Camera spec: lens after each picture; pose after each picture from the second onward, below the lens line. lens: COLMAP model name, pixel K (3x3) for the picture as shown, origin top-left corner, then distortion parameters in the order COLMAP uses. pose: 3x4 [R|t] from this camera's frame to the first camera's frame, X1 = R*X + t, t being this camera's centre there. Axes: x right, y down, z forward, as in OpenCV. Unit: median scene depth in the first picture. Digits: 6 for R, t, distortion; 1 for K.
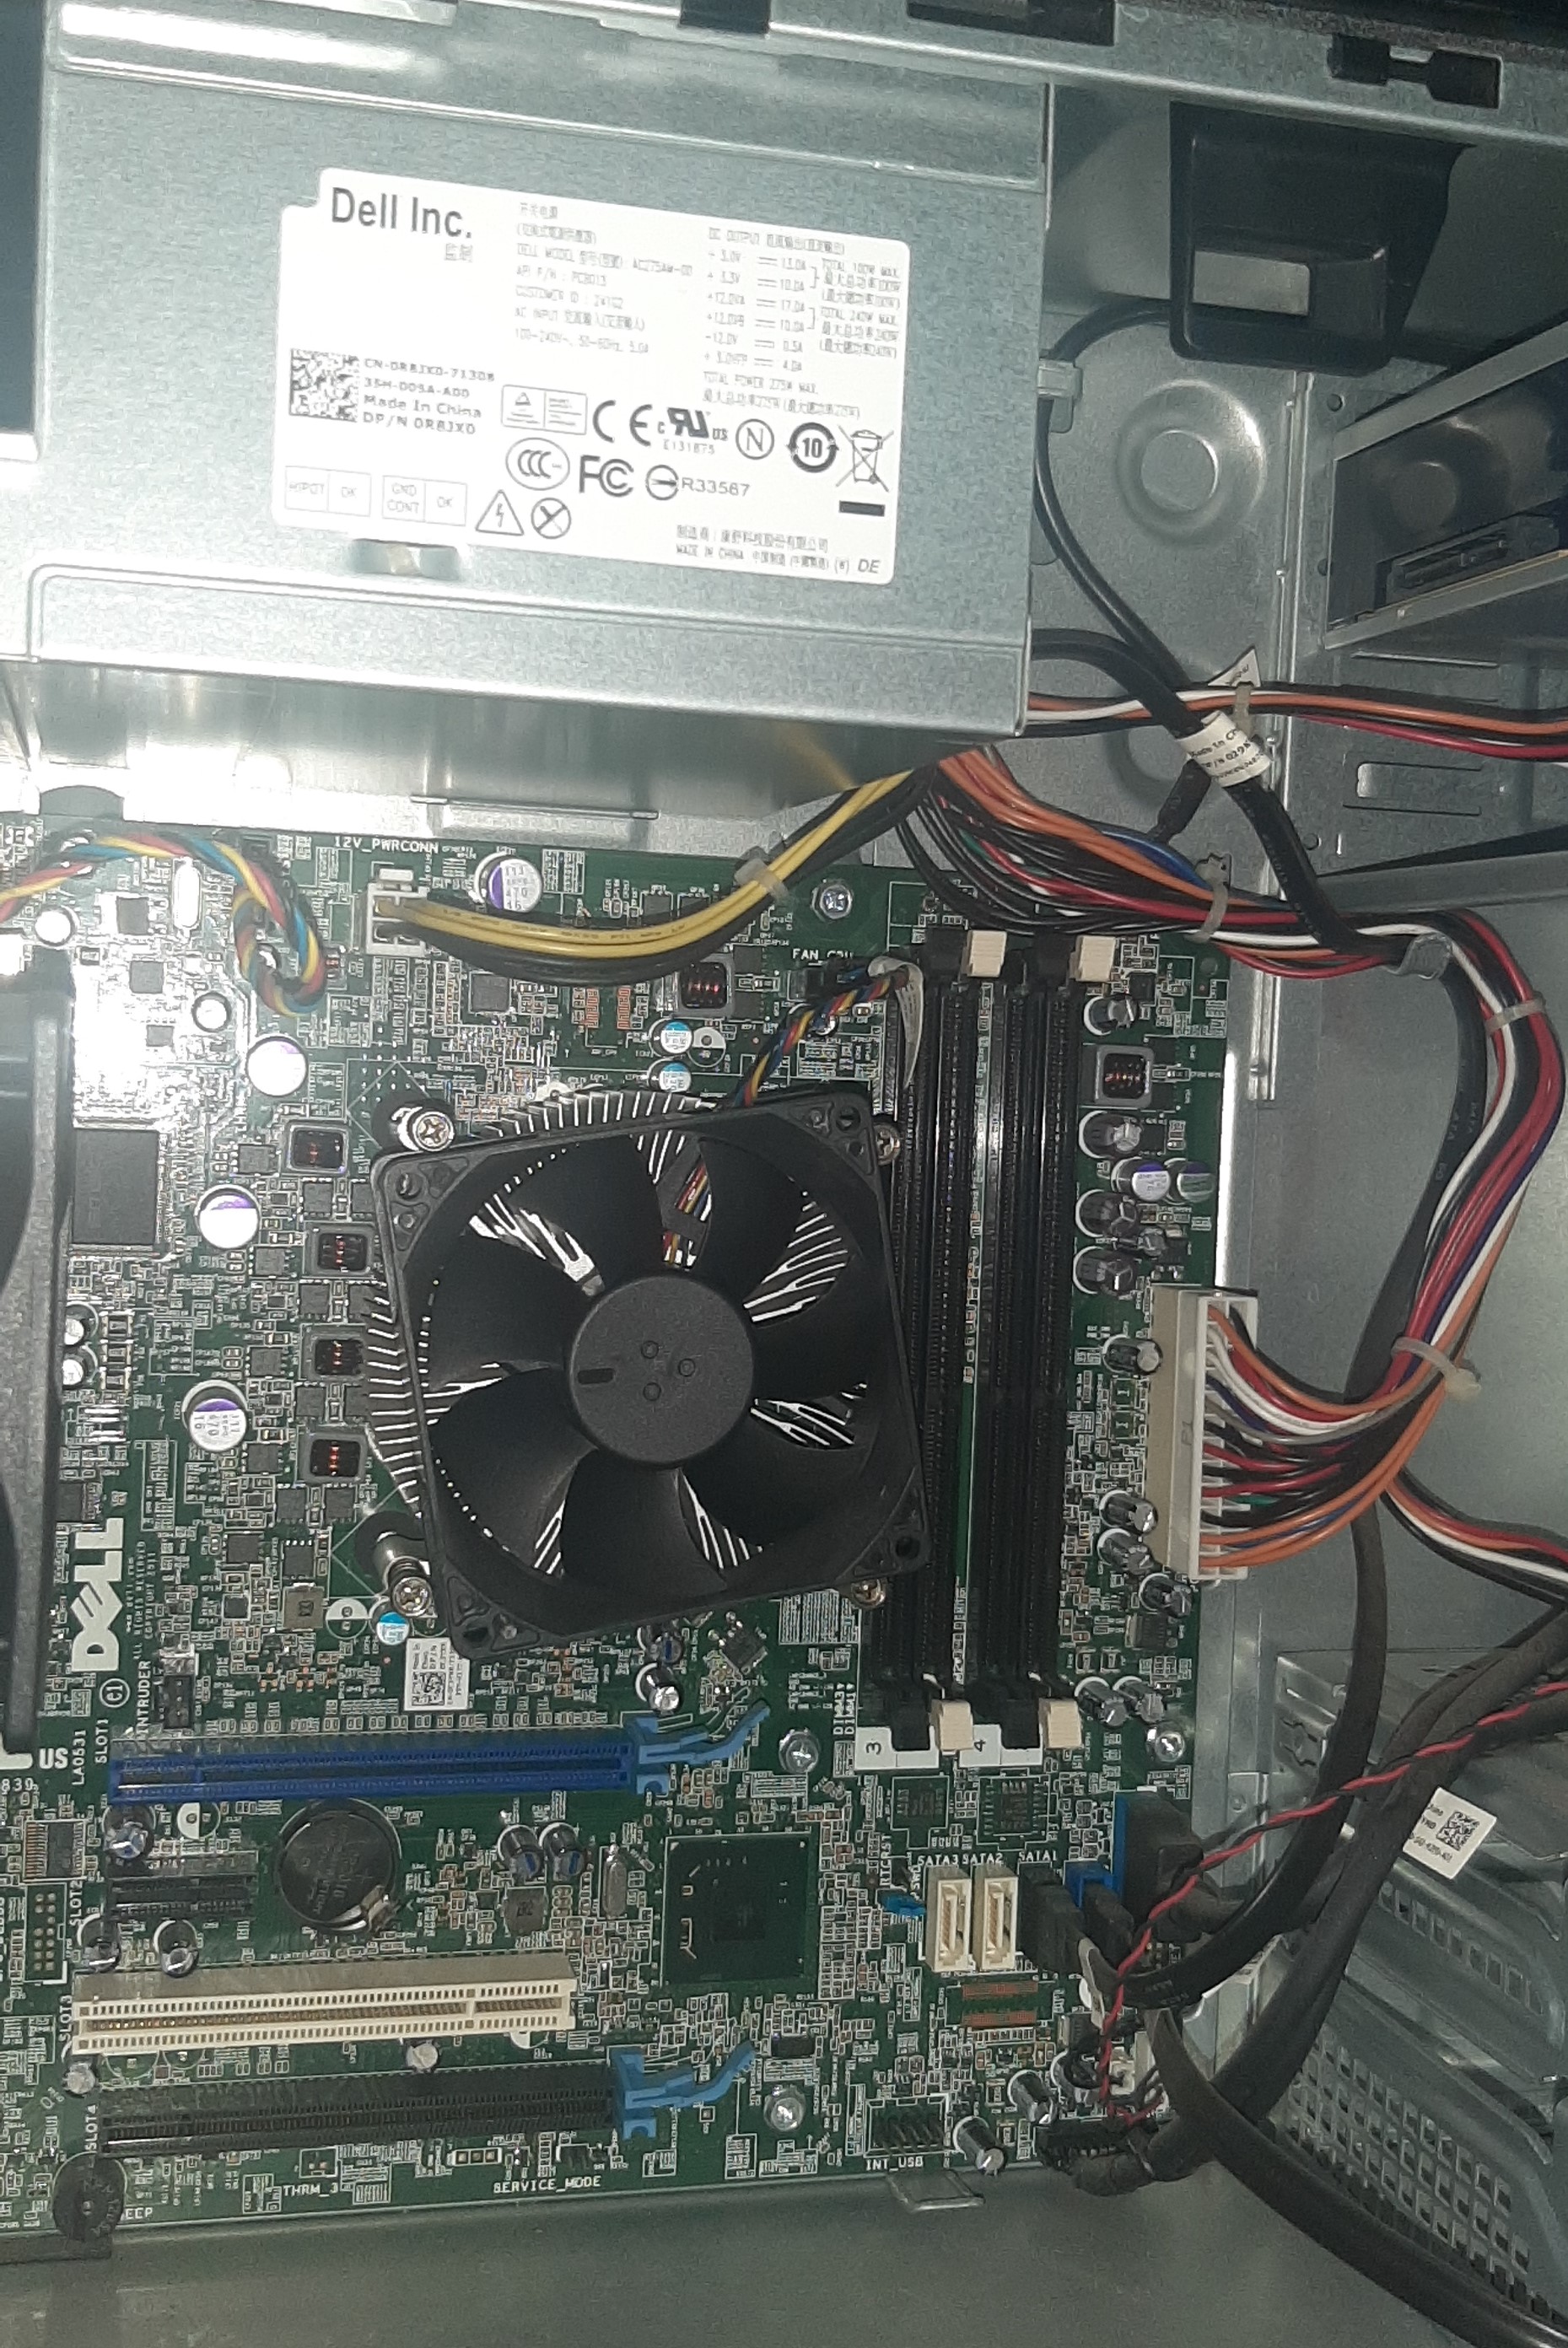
lens RADIAL K [[2680.6, 0, 783.0], [0, 2680.6, 1192.4], [0, 0, 1]] dist [0.106828, 0.000000]
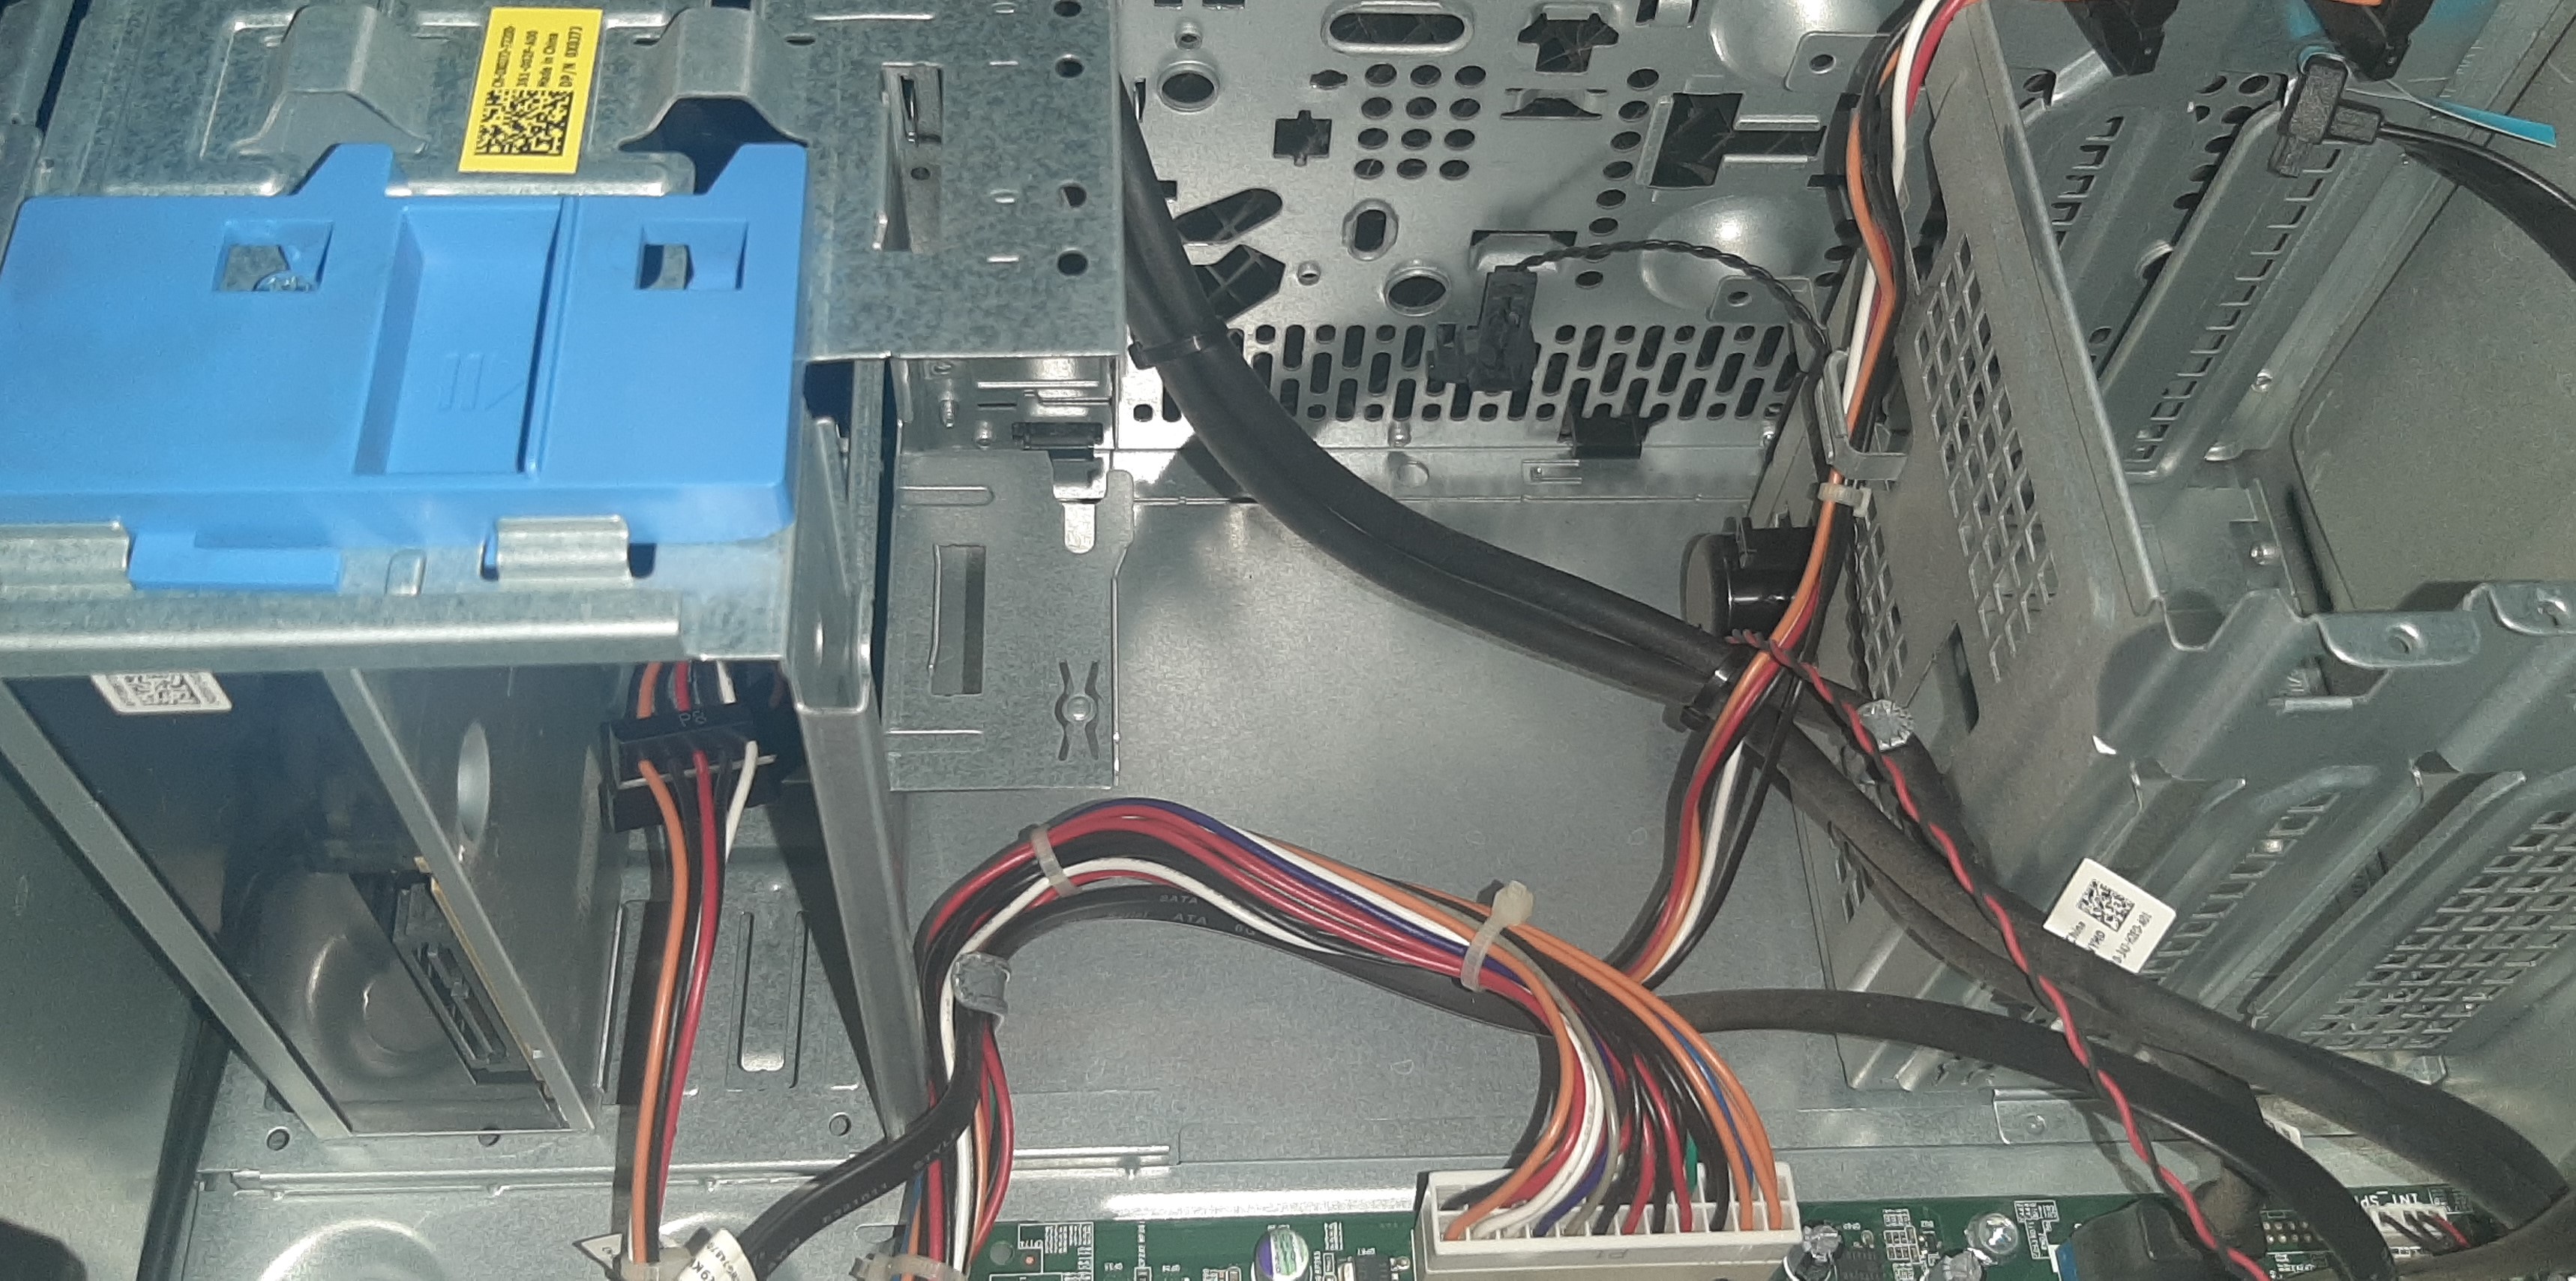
lens RADIAL K [[2396.5, 0, 1282.4], [0, 2396.5, 636.0], [0, 0, 1]] dist [0.001959, 0.000000]
pose [[-0.064369, -0.956933, 0.283082, 0.131865], [0.997771, -0.056706, 0.035190, -0.018253], [-0.017622, 0.284716, 0.958450, 0.297583]]
